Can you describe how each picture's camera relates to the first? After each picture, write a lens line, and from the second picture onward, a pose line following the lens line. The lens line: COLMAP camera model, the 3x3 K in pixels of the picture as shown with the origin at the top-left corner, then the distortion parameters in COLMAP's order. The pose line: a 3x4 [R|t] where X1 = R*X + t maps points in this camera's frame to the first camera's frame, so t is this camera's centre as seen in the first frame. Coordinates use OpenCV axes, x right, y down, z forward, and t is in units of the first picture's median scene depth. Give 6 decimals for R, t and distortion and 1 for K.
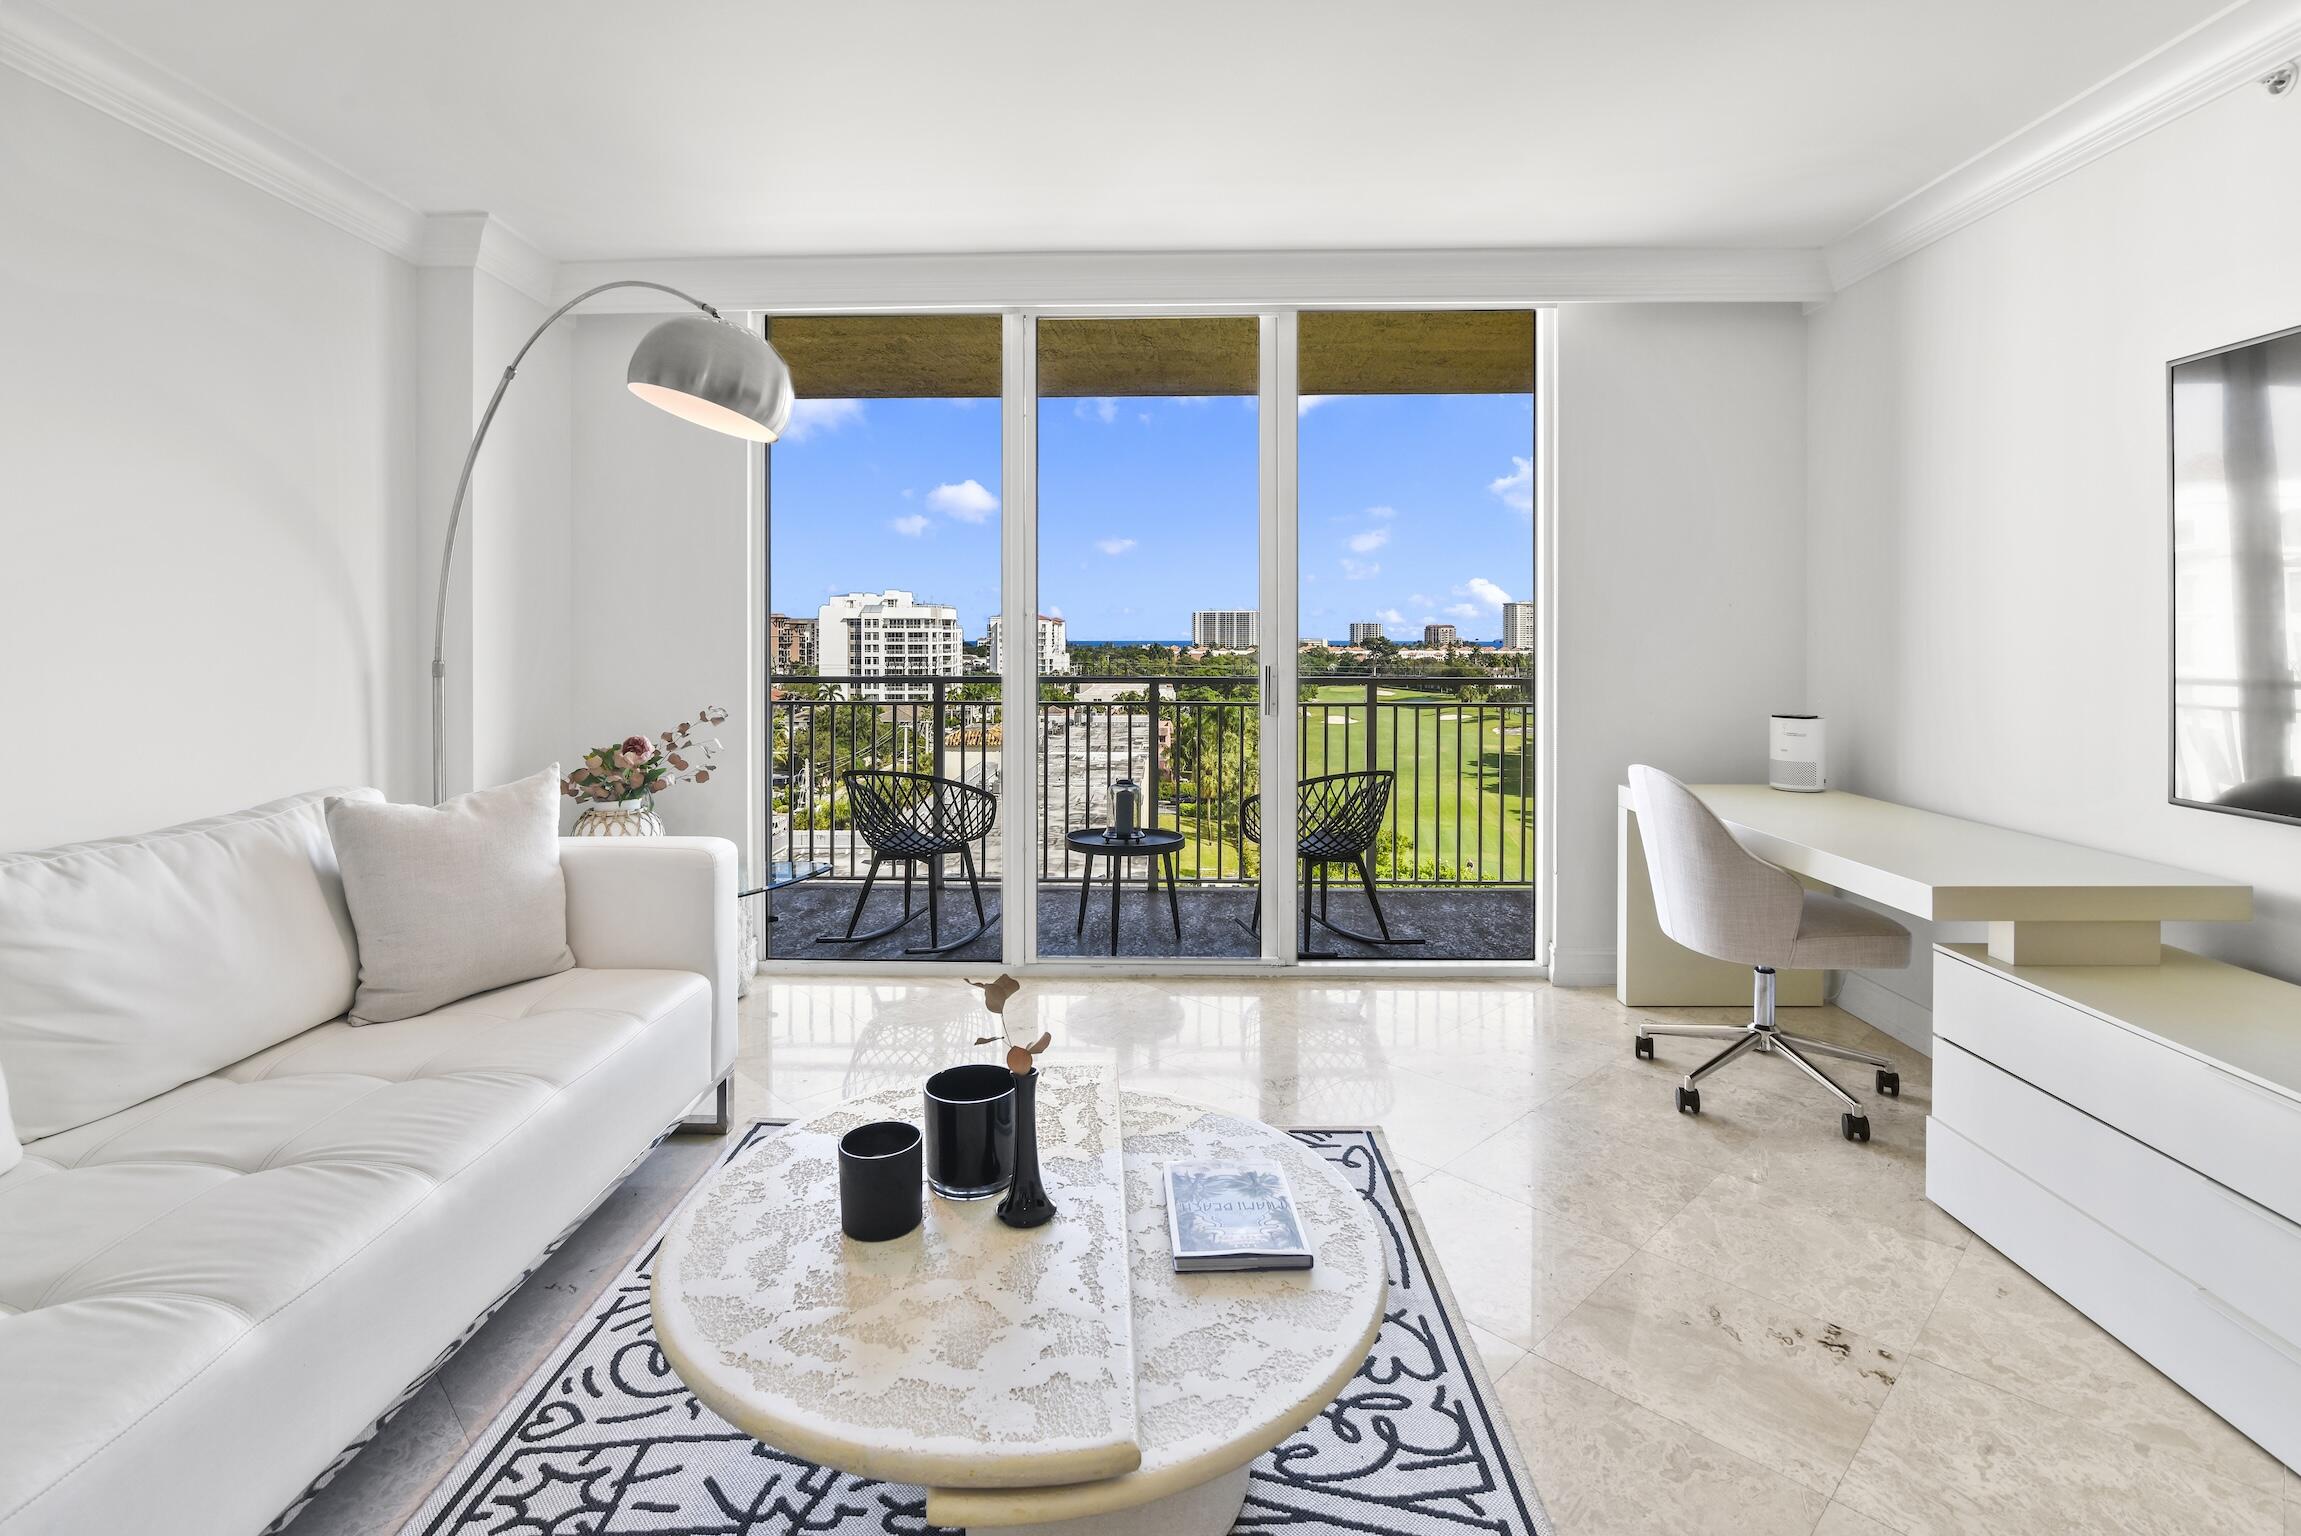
lens RADIAL K [[1088.6, 0, 1135.2], [0, 1088.6, 637.1], [0, 0, 1]] dist [-0.012945, -0.000375]
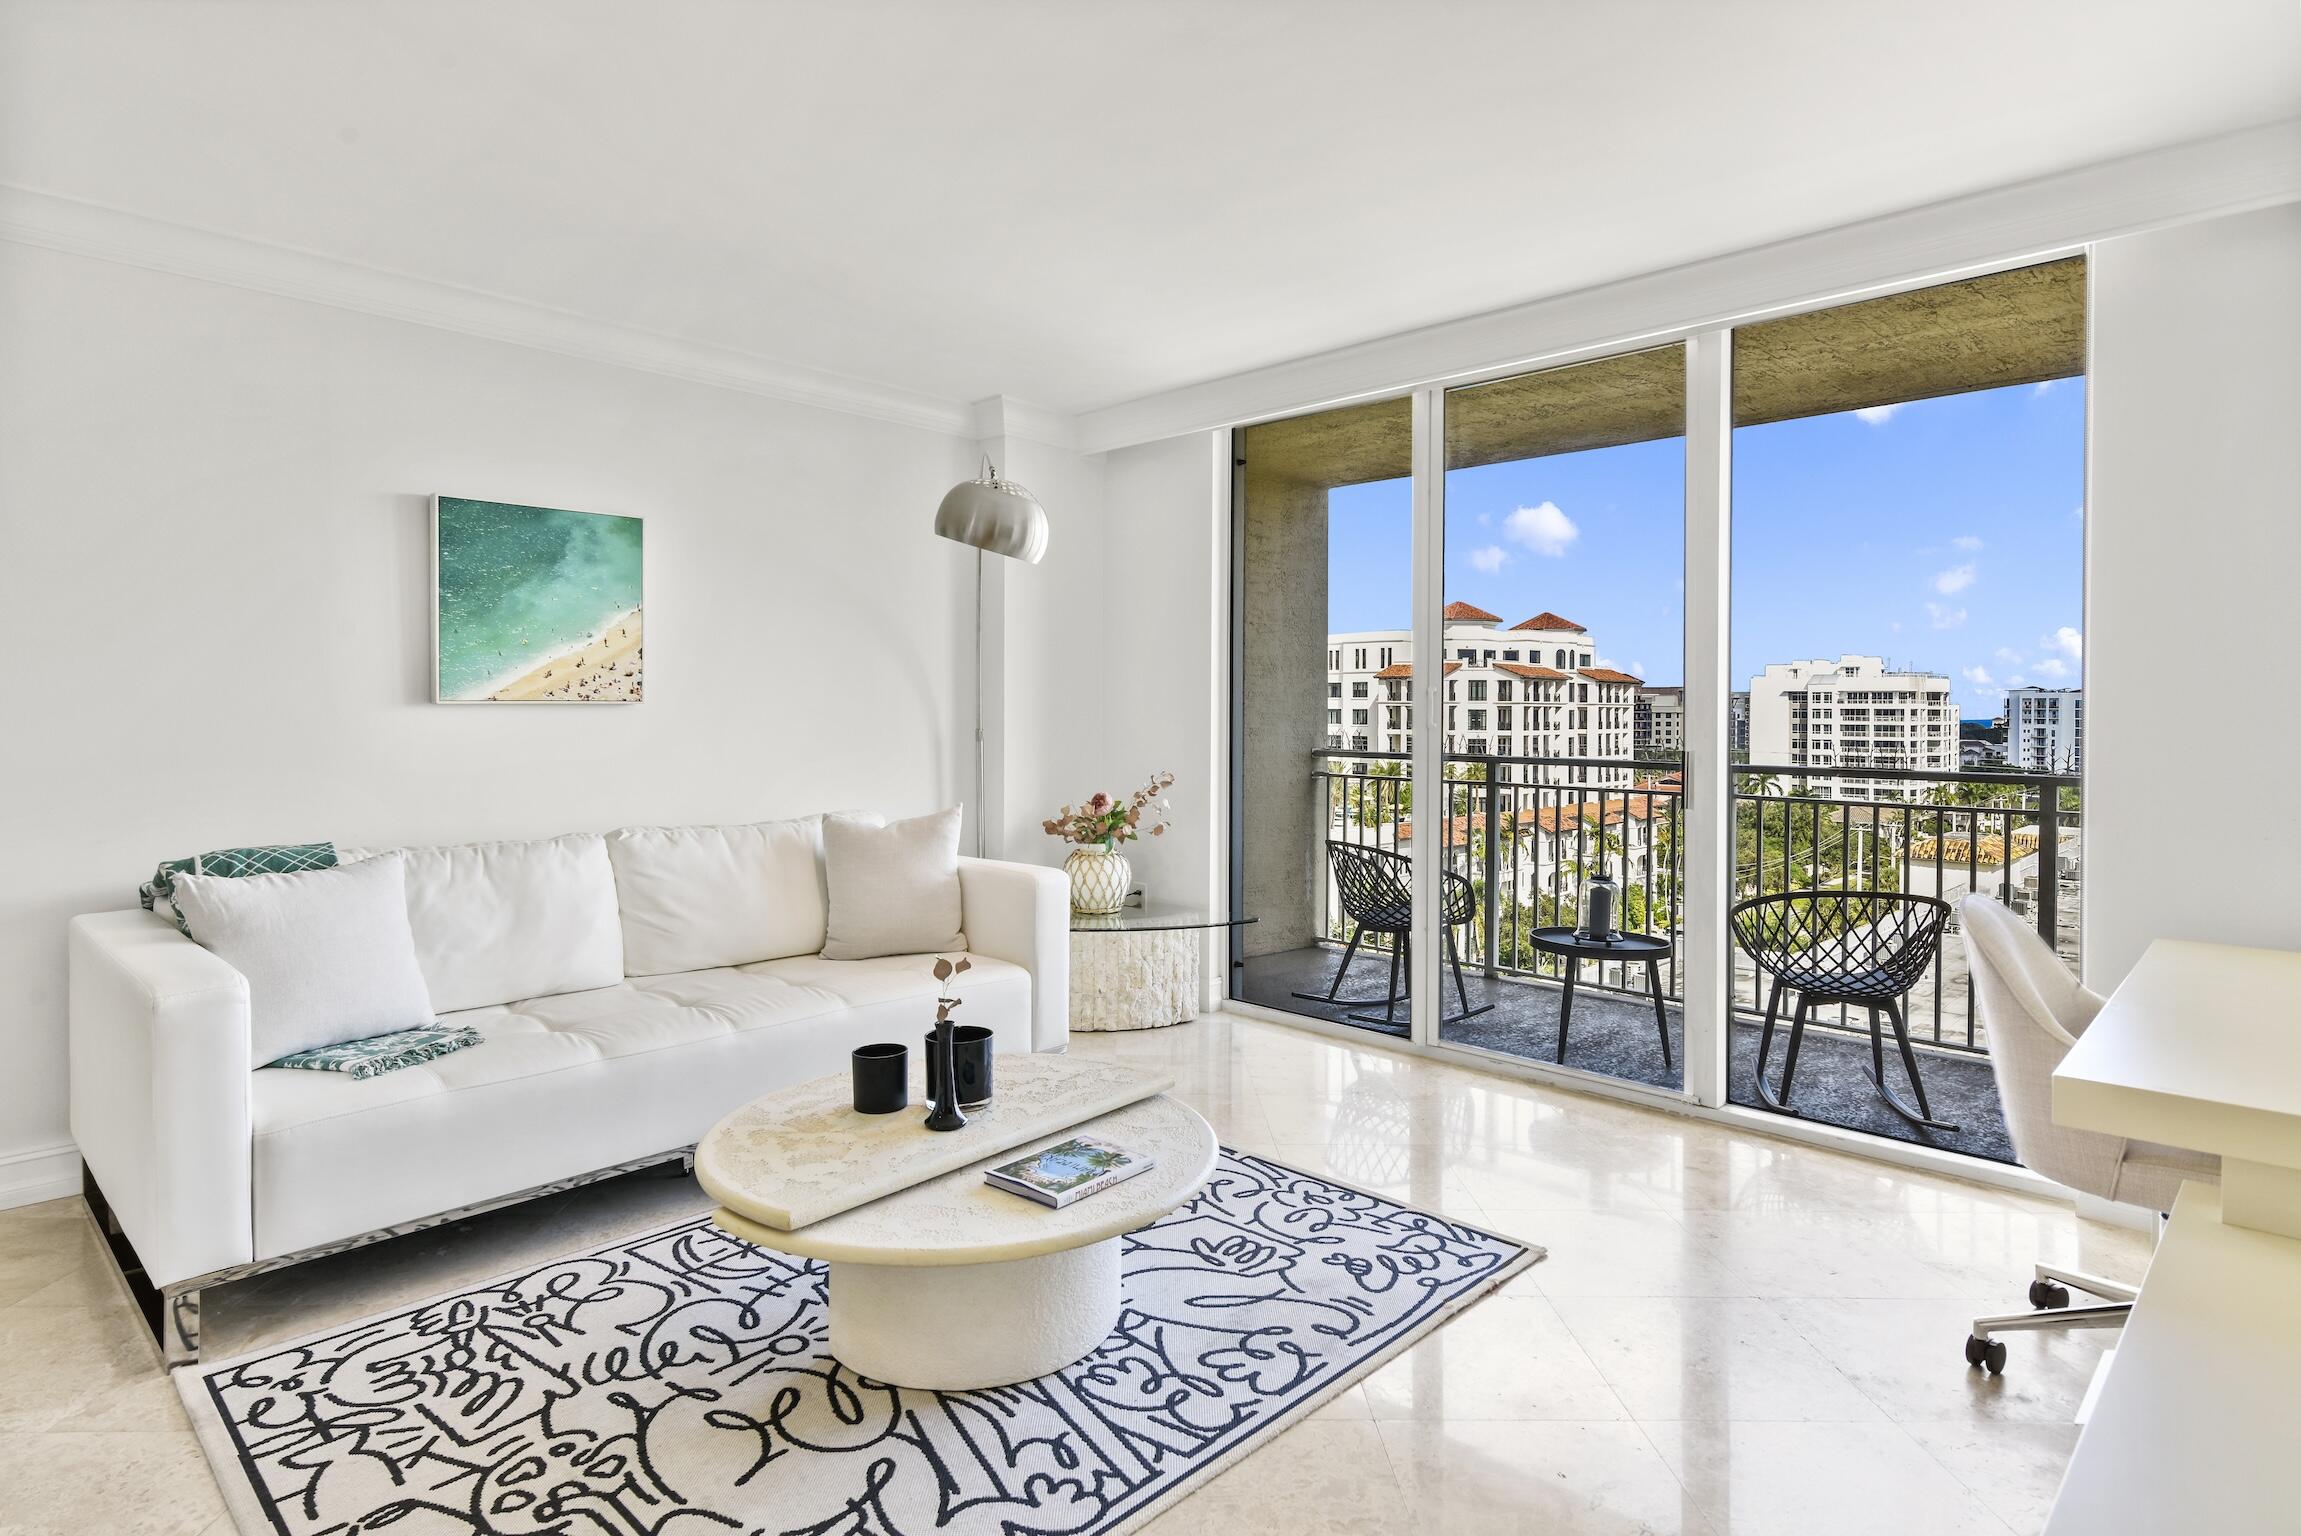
lens RADIAL K [[1247.7, 0, 1151.1], [0, 1247.7, 687.5], [0, 0, 1]] dist [0.019684, -0.001031]
pose [[0.734988, -0.010778, -0.677994, 0.474263], [-0.003615, 0.999797, -0.019813, 0.000009], [0.678070, 0.017013, 0.734800, -0.008063]]
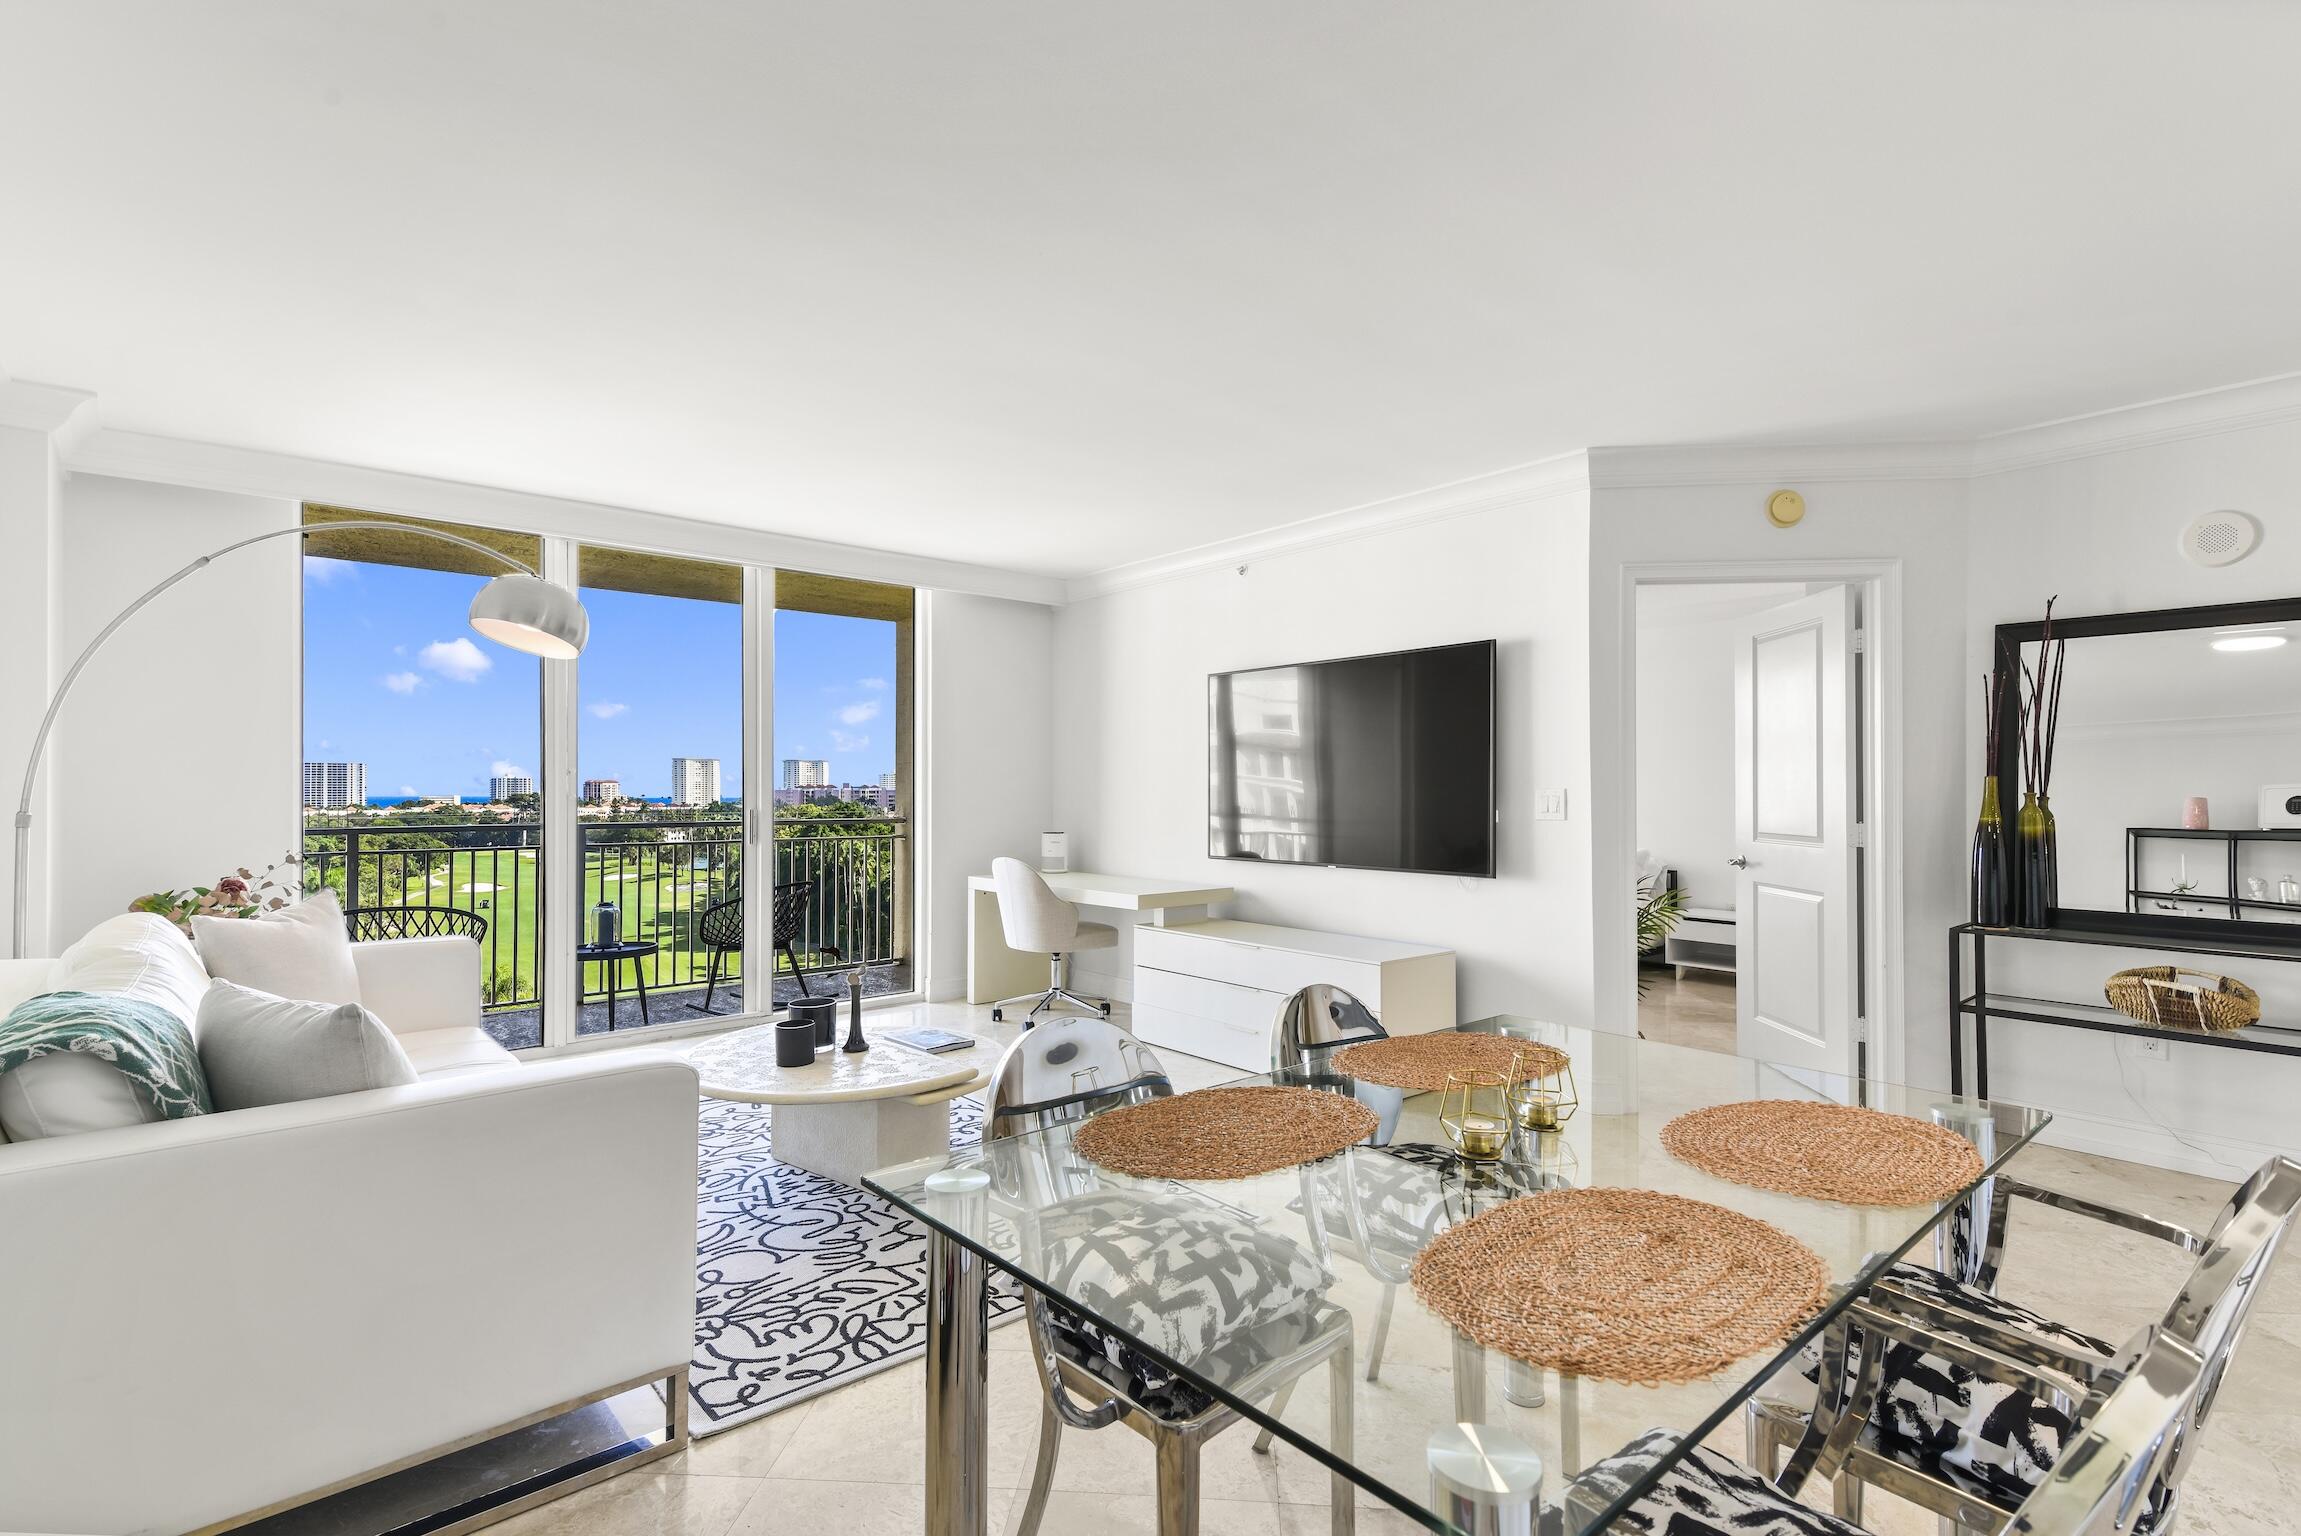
lens RADIAL K [[1073.7, 0, 1150.5], [0, 1073.7, 768.0], [0, 0, 1]] dist [0.007350, 0.000132]
pose [[0.733604, 0.014782, 0.679417, -0.455960], [0.001099, 0.999736, -0.022937, 0.004418], [-0.679576, 0.017573, 0.733394, -0.402514]]
